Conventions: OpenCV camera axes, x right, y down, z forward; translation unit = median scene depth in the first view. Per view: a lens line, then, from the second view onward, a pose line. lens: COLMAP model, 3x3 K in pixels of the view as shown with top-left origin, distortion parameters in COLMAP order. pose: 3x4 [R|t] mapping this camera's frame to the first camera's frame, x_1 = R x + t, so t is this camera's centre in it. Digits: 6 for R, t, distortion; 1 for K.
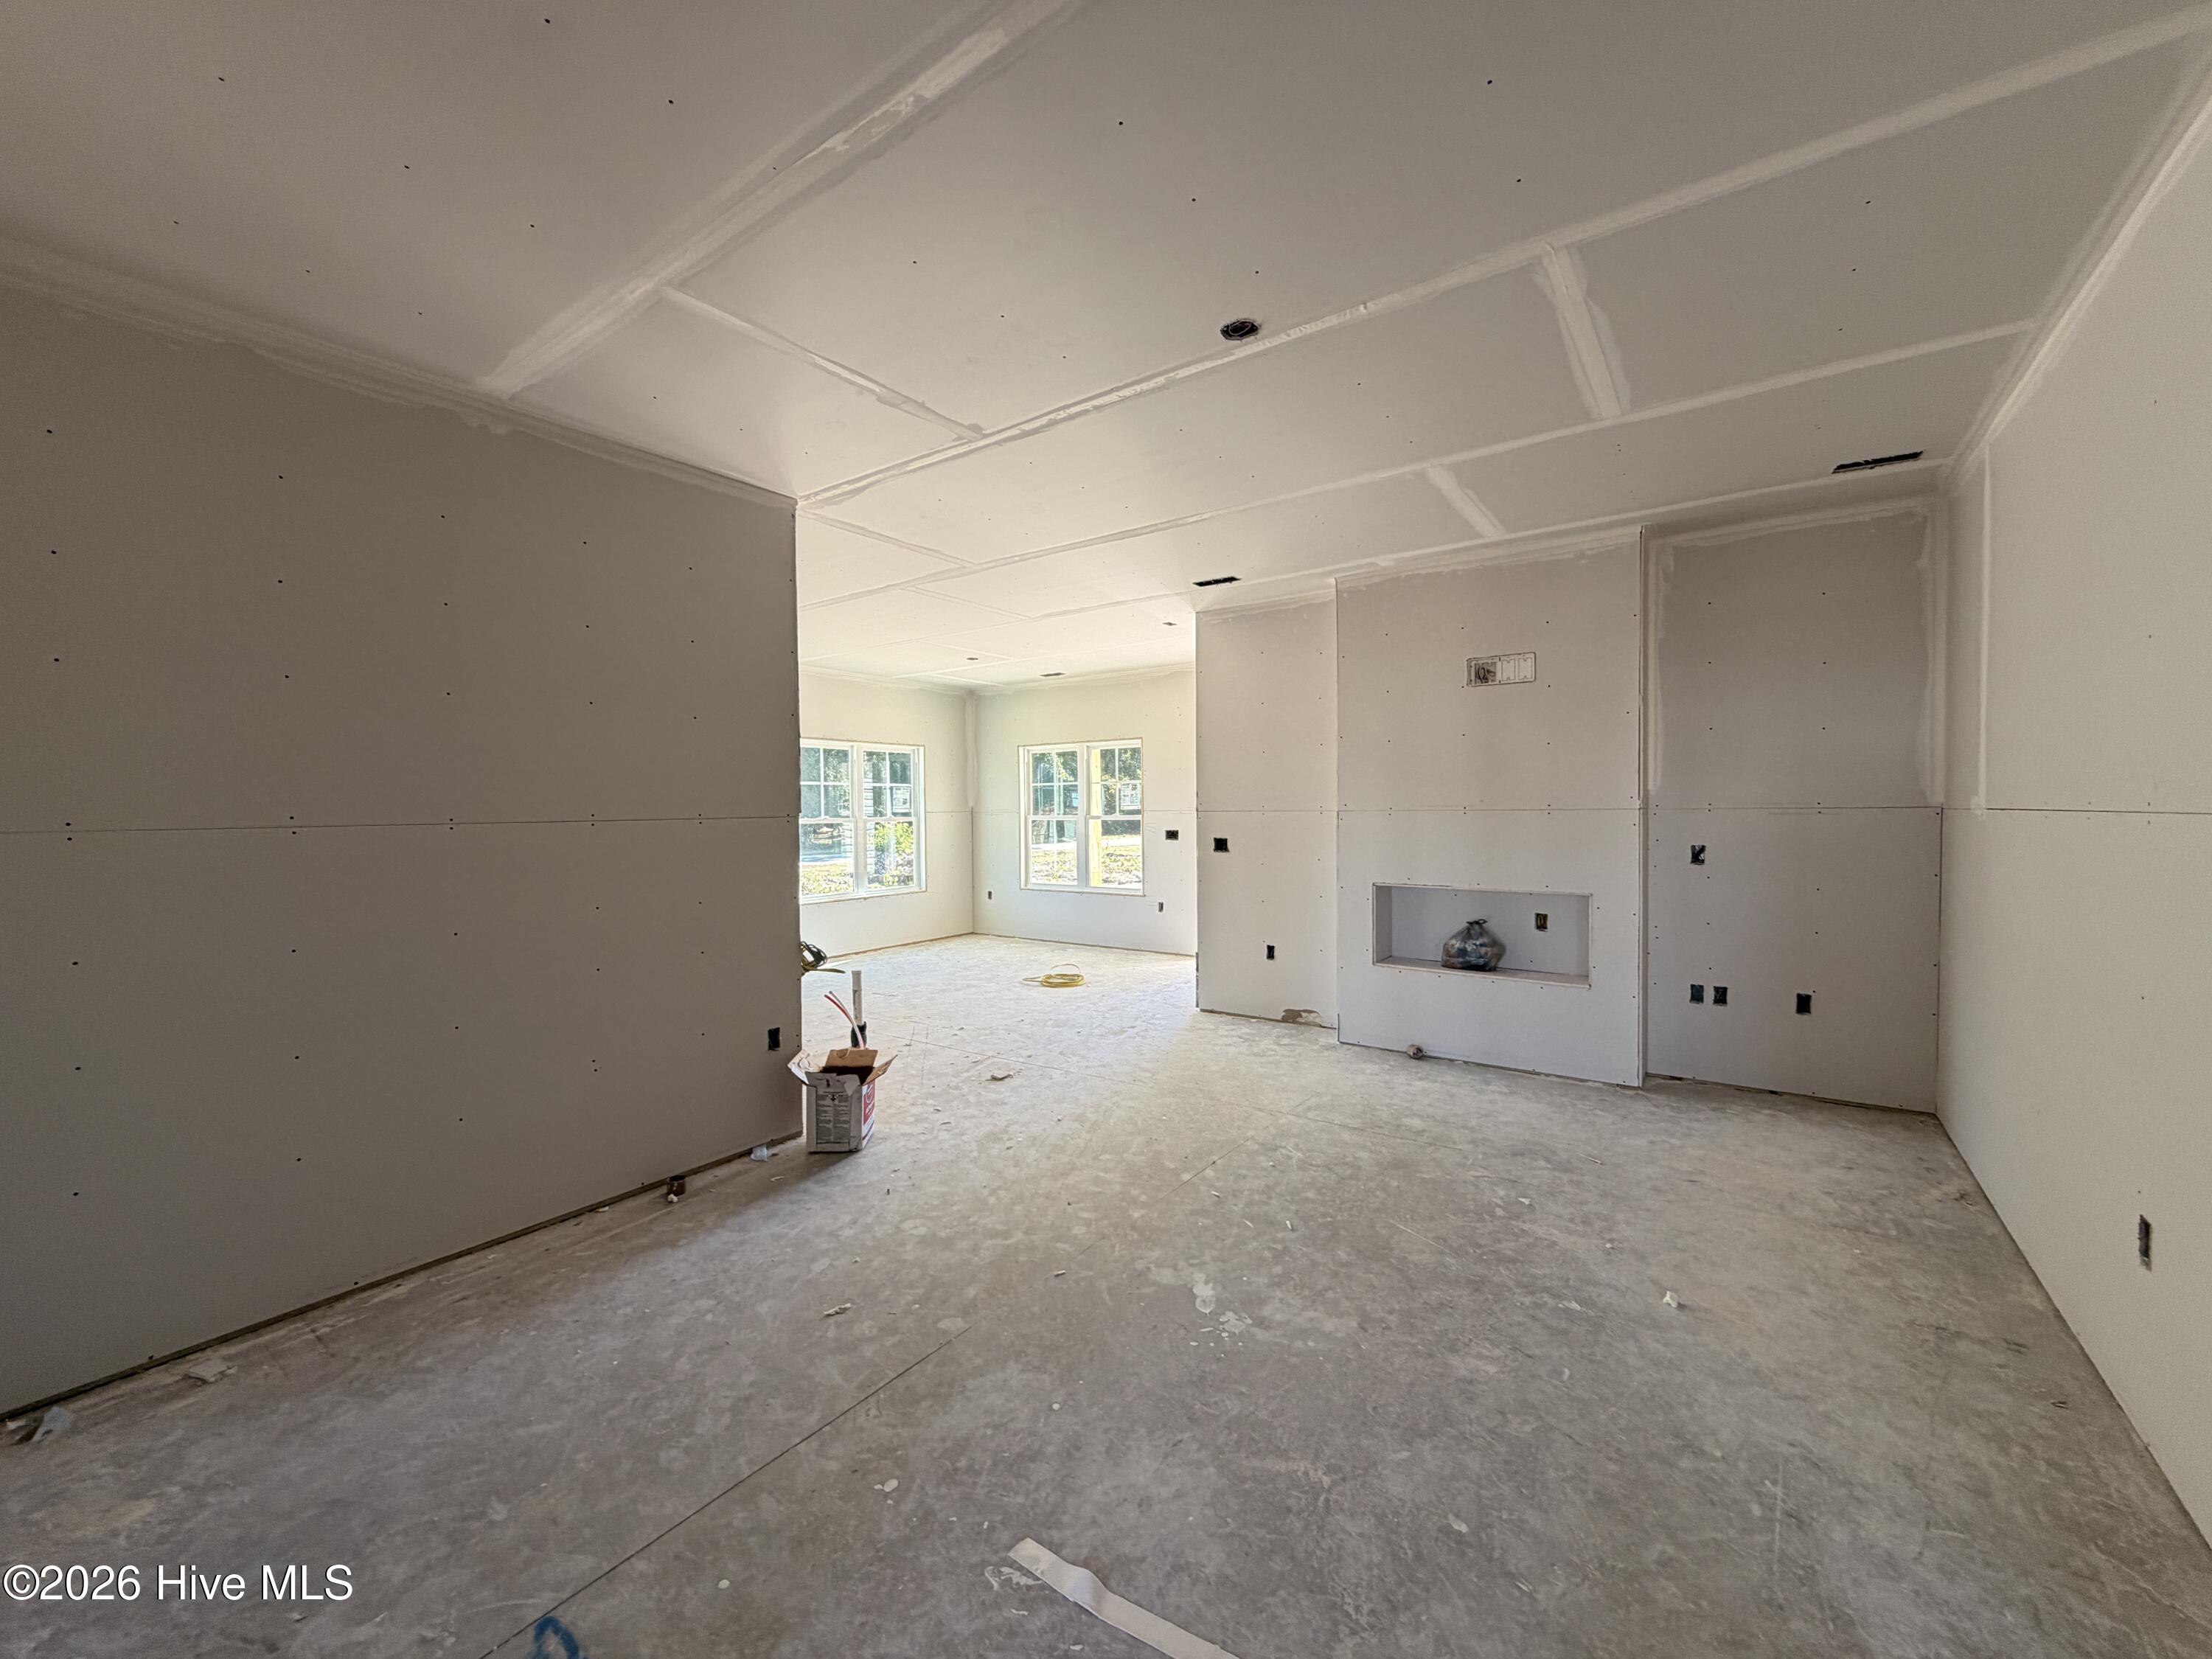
lens RADIAL K [[885.8, 0, 1099.9], [0, 885.8, 829.9], [0, 0, 1]] dist [0.001465, 0.000408]
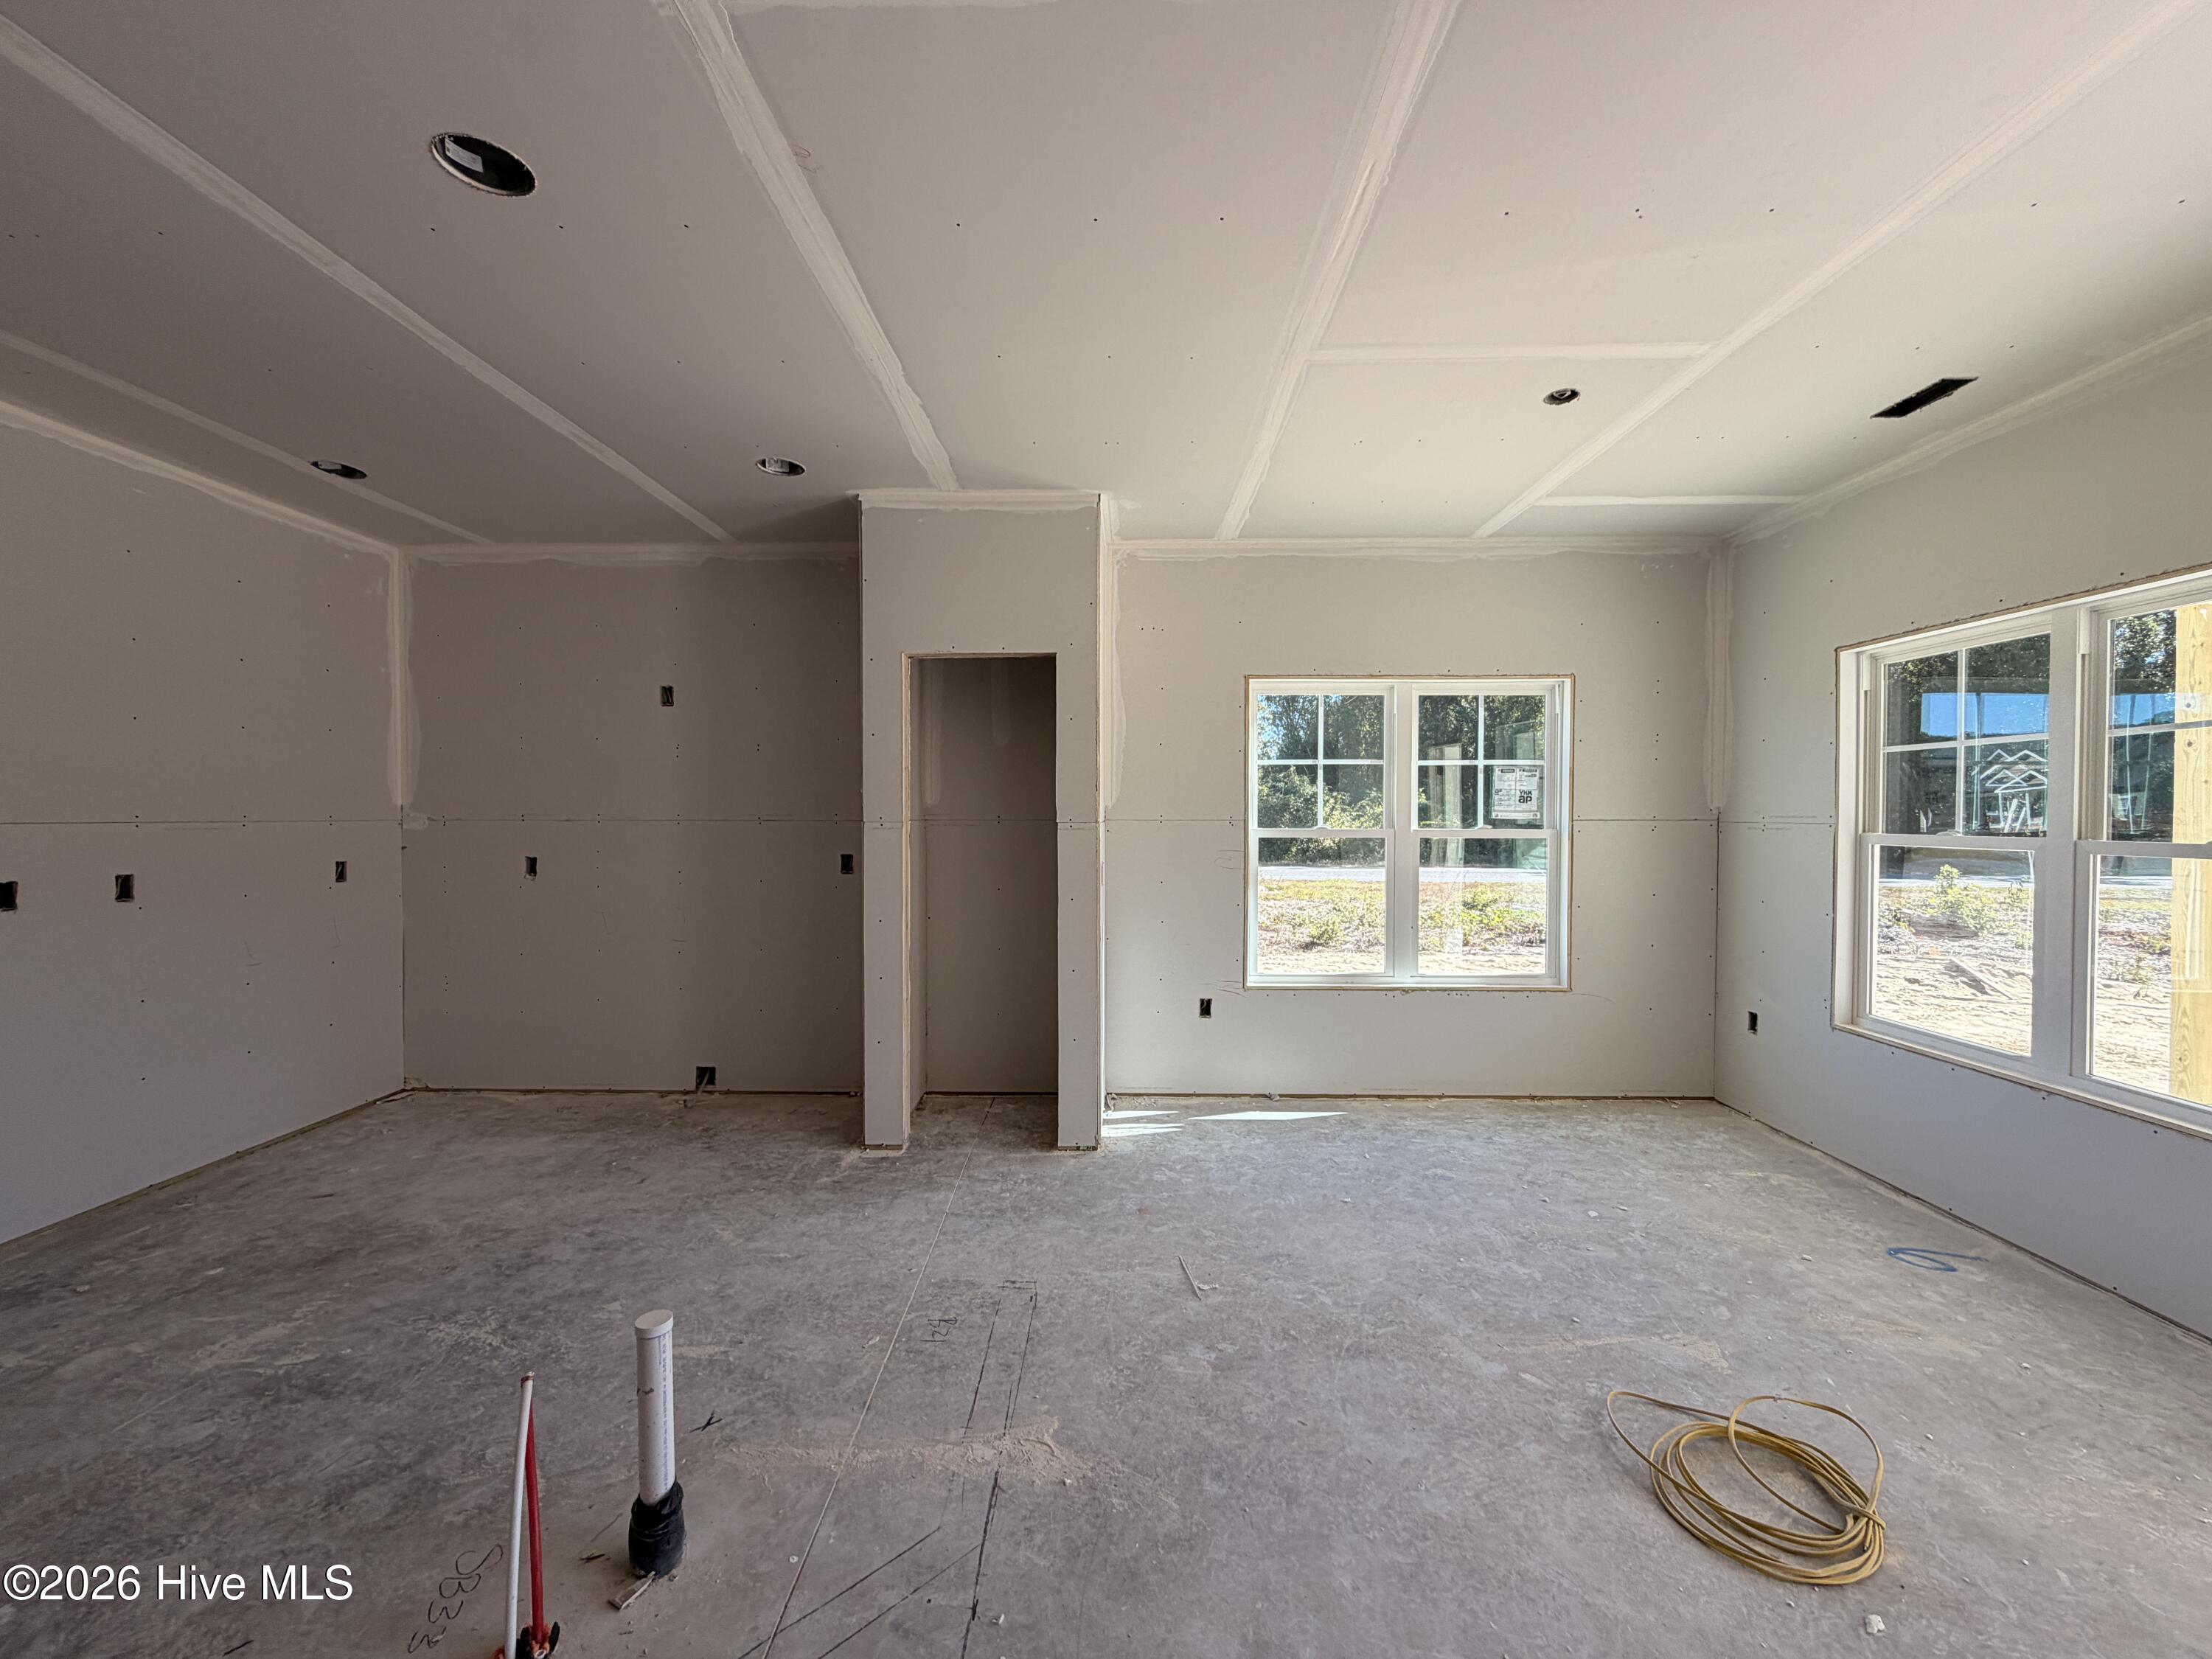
lens RADIAL K [[885.8, 0, 1099.9], [0, 885.8, 829.9], [0, 0, 1]] dist [0.001465, 0.000408]
pose [[0.571307, 0.026525, -0.820307, 0.070206], [-0.027155, 0.999541, 0.013408, -0.025126], [0.820287, 0.014616, 0.571766, 0.916466]]
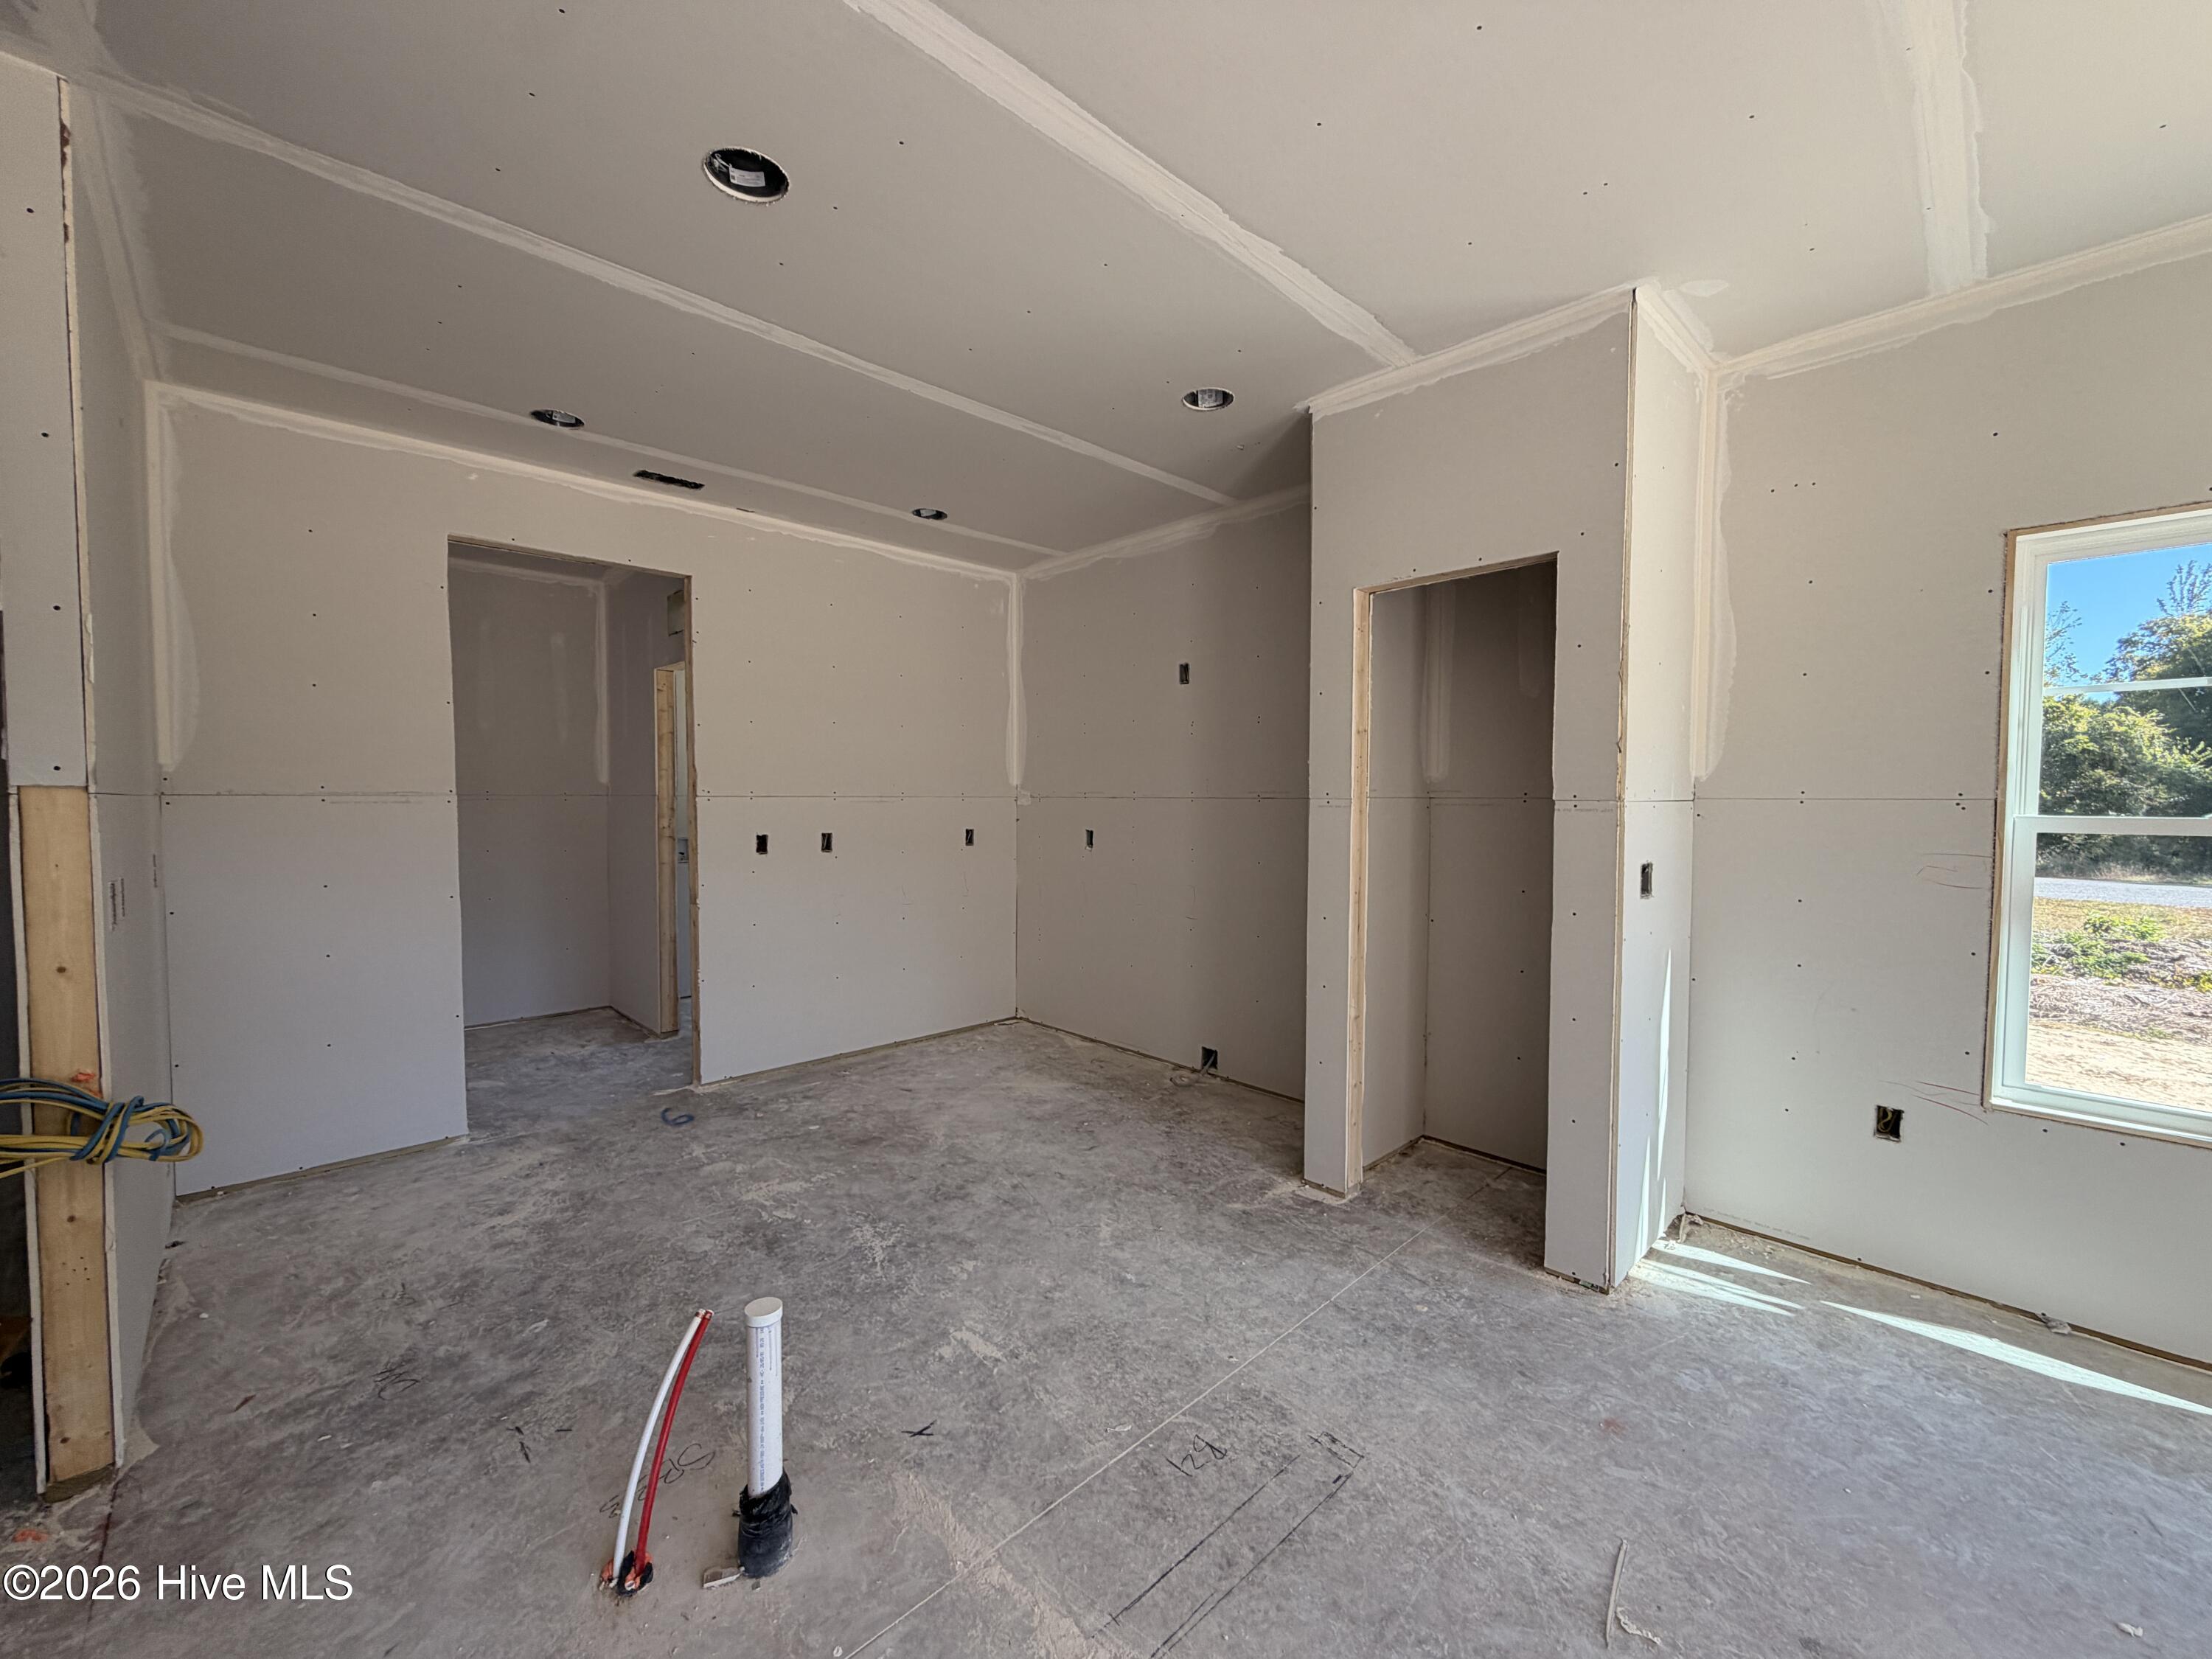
lens RADIAL K [[885.8, 0, 1099.9], [0, 885.8, 829.9], [0, 0, 1]] dist [0.001465, 0.000408]
pose [[-0.177370, 0.047411, -0.983002, -0.004210], [-0.025472, 0.998283, 0.052745, -0.023854], [0.983815, 0.034394, -0.175858, 1.125023]]
